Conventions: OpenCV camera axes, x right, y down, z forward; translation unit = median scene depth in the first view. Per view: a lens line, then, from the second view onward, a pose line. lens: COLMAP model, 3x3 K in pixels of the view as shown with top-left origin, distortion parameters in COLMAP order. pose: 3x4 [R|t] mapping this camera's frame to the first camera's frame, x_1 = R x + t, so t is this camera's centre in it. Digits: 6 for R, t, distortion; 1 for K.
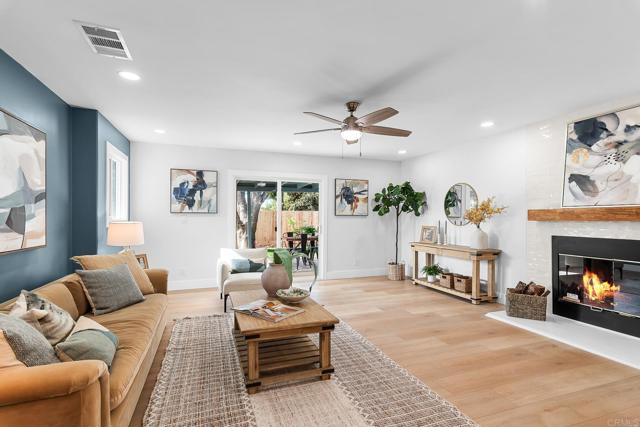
lens RADIAL K [[307.0, 0, 316.9], [0, 307.0, 218.7], [0, 0, 1]] dist [0.011704, -0.000221]
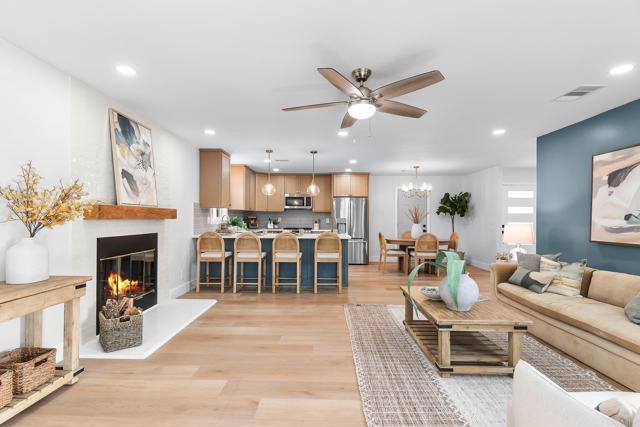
lens RADIAL K [[325.3, 0, 317.0], [0, 325.3, 213.7], [0, 0, 1]] dist [-0.003907, -0.006524]
pose [[-0.936208, -0.002302, 0.351438, -0.069592], [-0.008301, 0.999844, -0.015563, 0.001040], [-0.351347, -0.017487, -0.936082, 1.722995]]
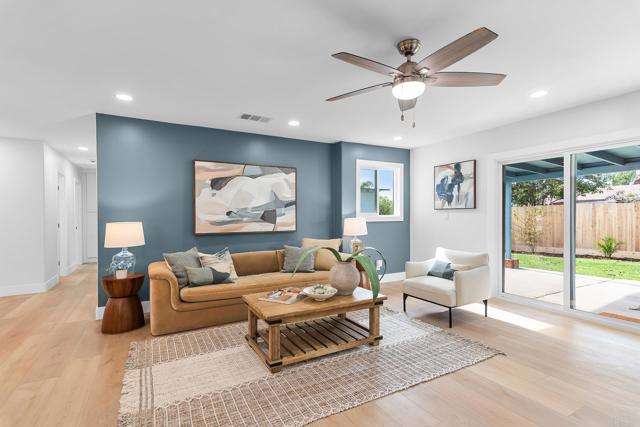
lens RADIAL K [[307.0, 0, 315.8], [0, 307.0, 216.1], [0, 0, 1]] dist [0.011704, -0.000221]
pose [[0.166654, 0.001691, -0.986014, 0.711585], [0.004997, 0.999984, 0.002560, -0.001532], [0.986003, -0.005353, 0.166643, 0.648082]]
